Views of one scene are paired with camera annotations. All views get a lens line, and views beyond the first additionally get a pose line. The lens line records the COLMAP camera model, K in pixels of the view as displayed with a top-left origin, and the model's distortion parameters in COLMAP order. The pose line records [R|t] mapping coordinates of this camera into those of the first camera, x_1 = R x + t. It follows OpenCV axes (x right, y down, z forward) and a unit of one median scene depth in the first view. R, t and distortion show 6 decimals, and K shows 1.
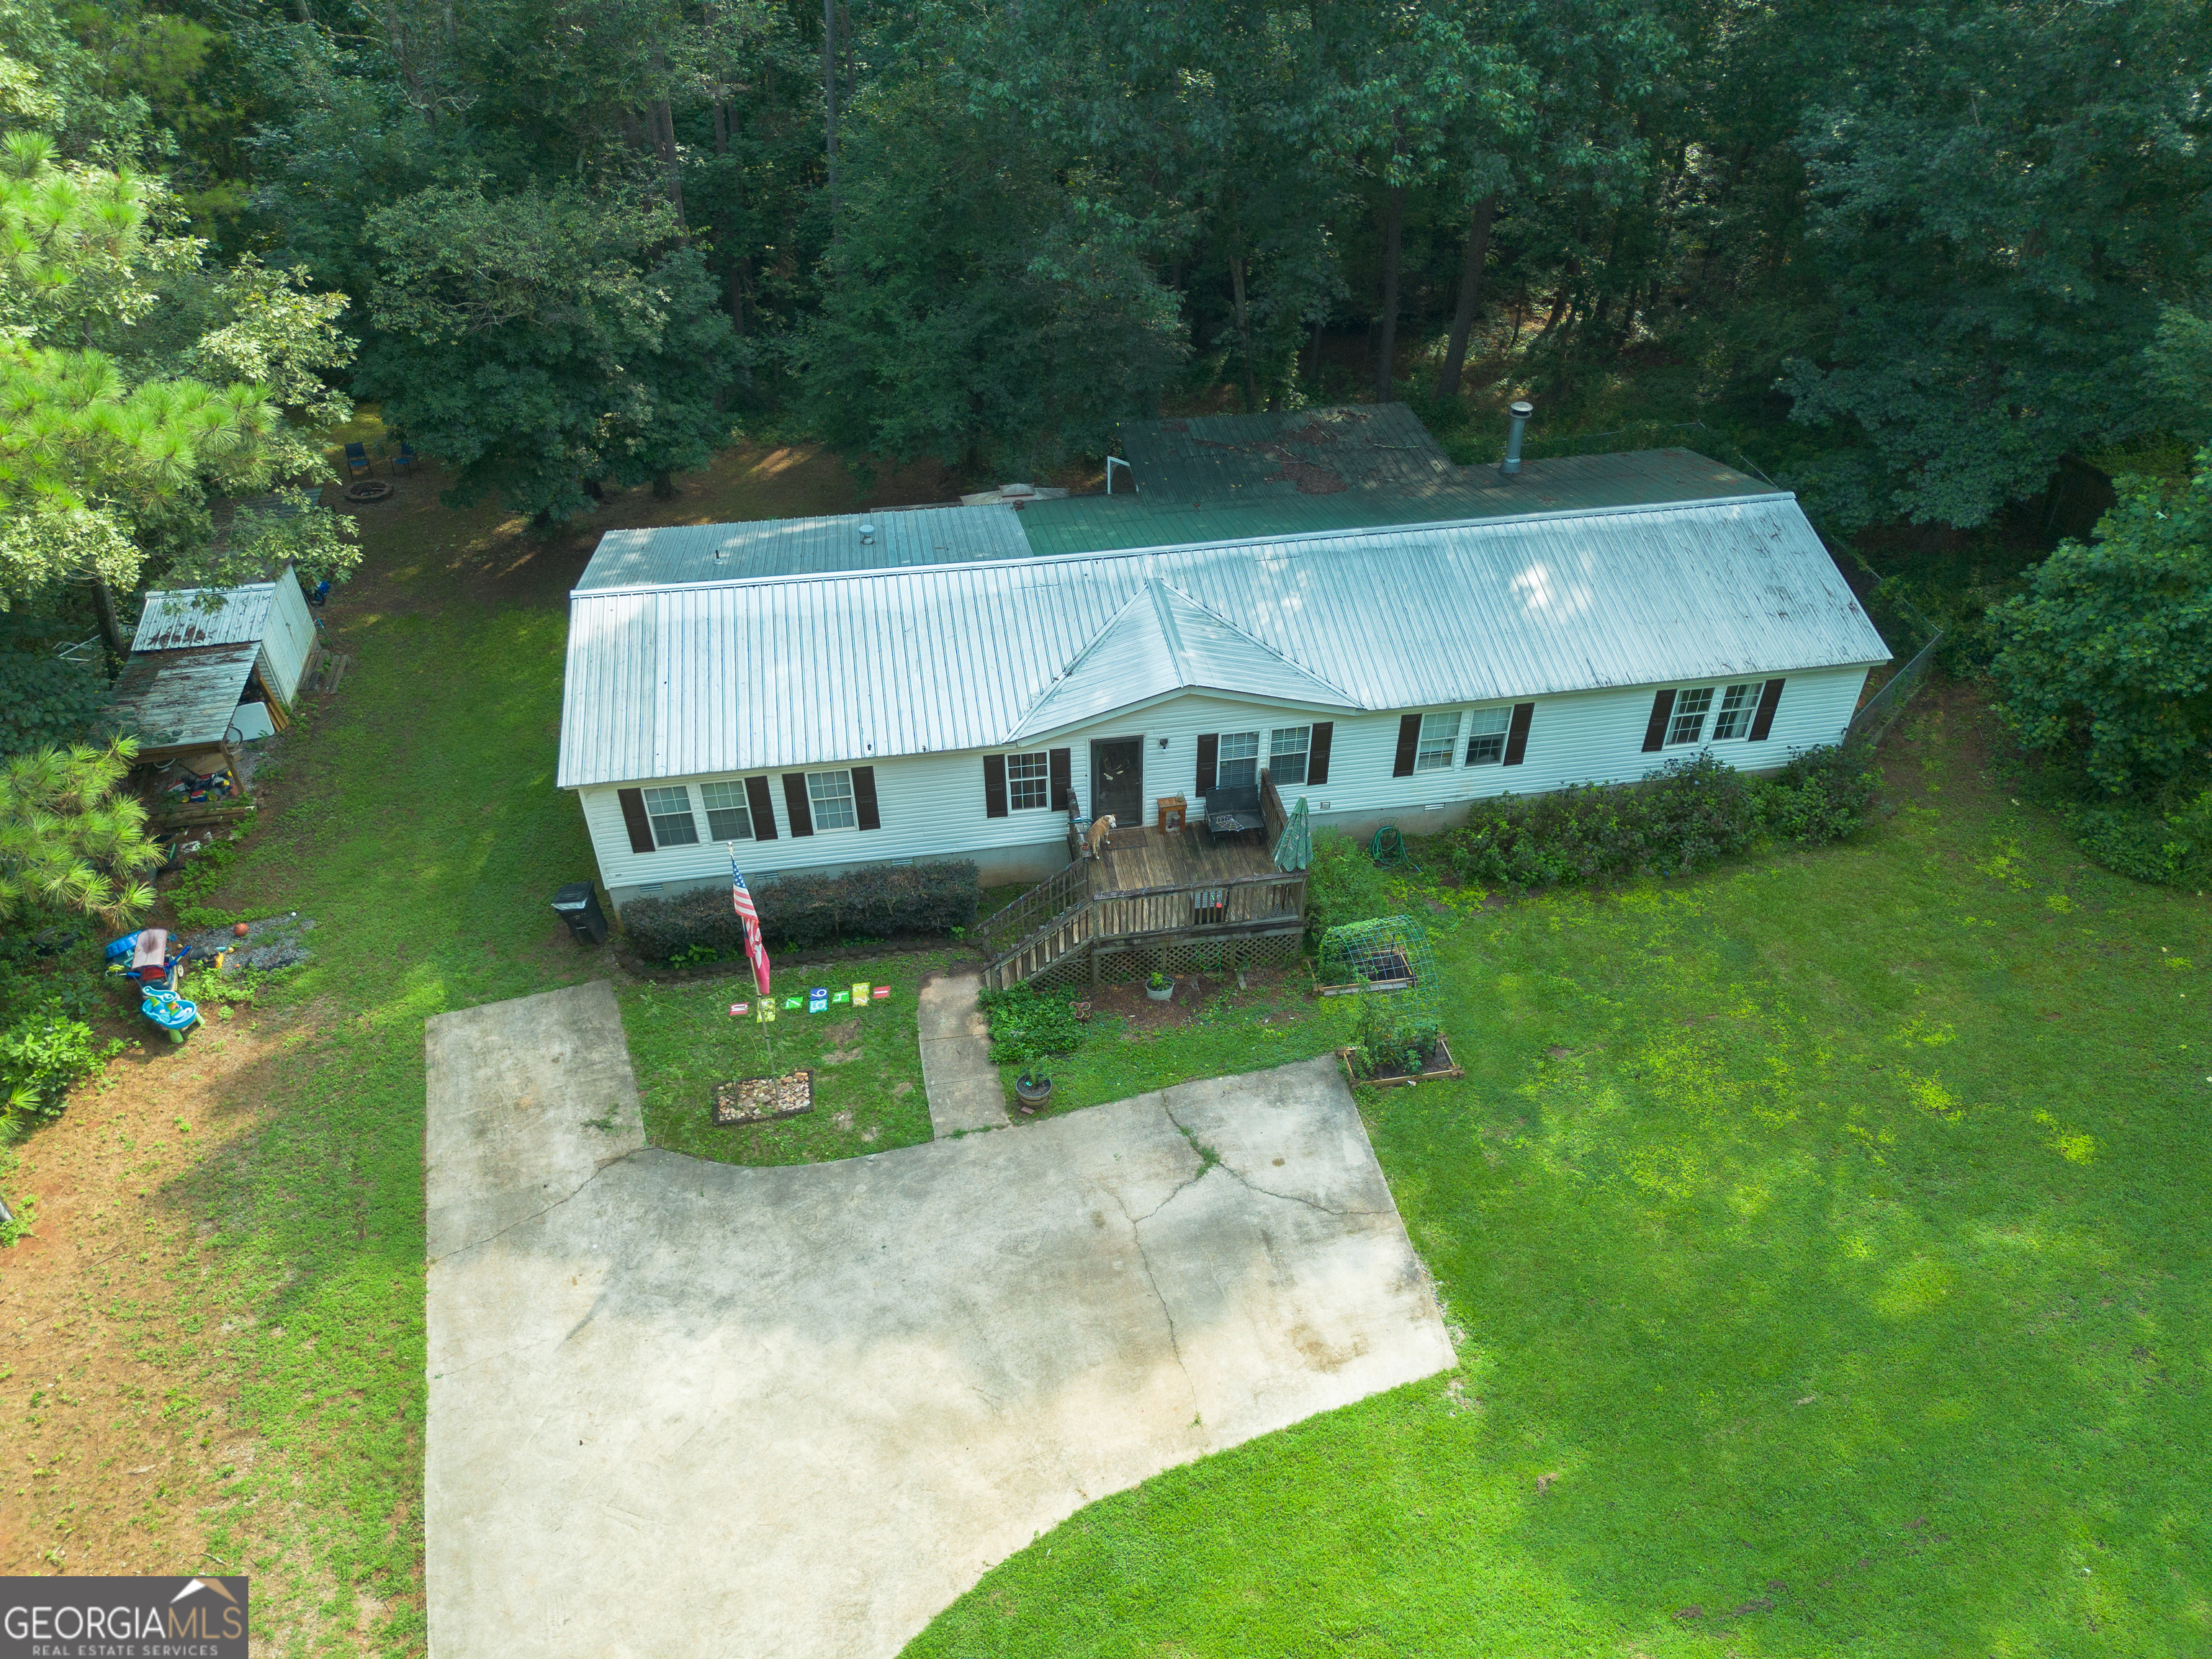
lens RADIAL K [[1568.2, 0, 1106.0], [0, 1568.2, 829.5], [0, 0, 1]] dist [0.072208, -0.002524]
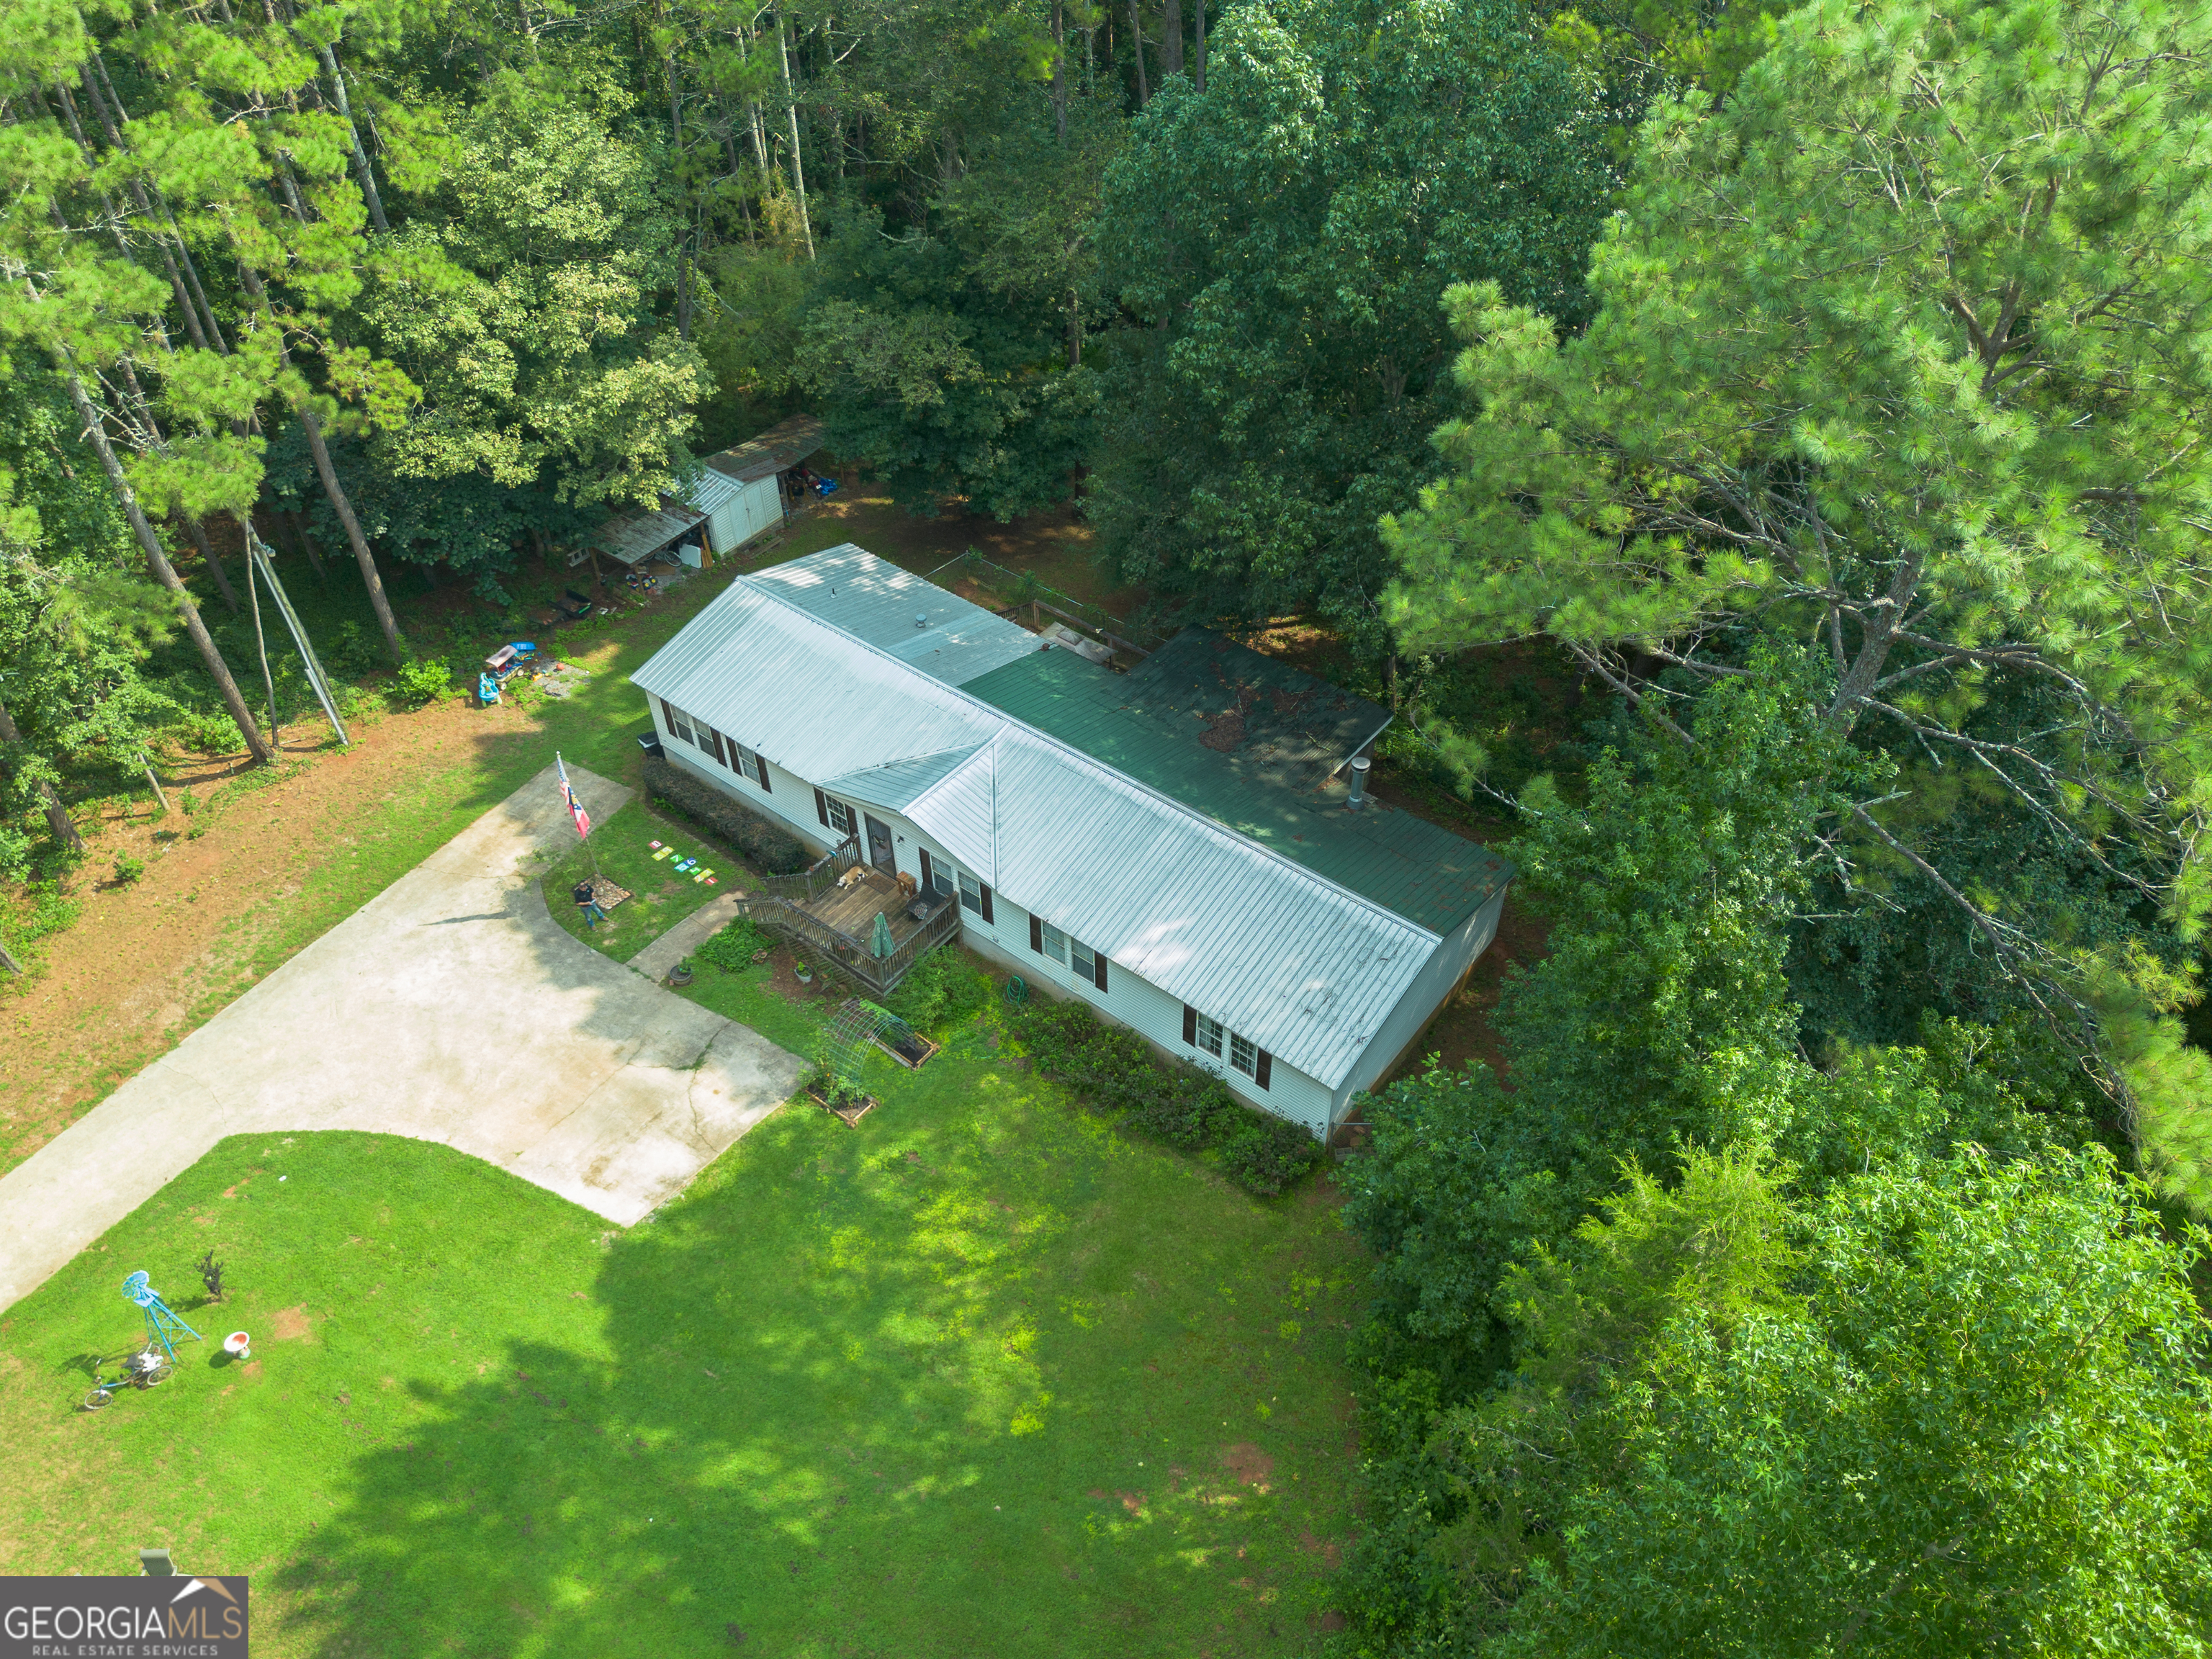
lens RADIAL K [[1568.2, 0, 1106.0], [0, 1568.2, 829.5], [0, 0, 1]] dist [0.072208, -0.002524]
pose [[0.679560, 0.505650, -0.531523, 0.944546], [-0.457075, 0.858538, 0.232370, -0.492042], [0.573830, 0.085037, 0.814547, -0.089770]]
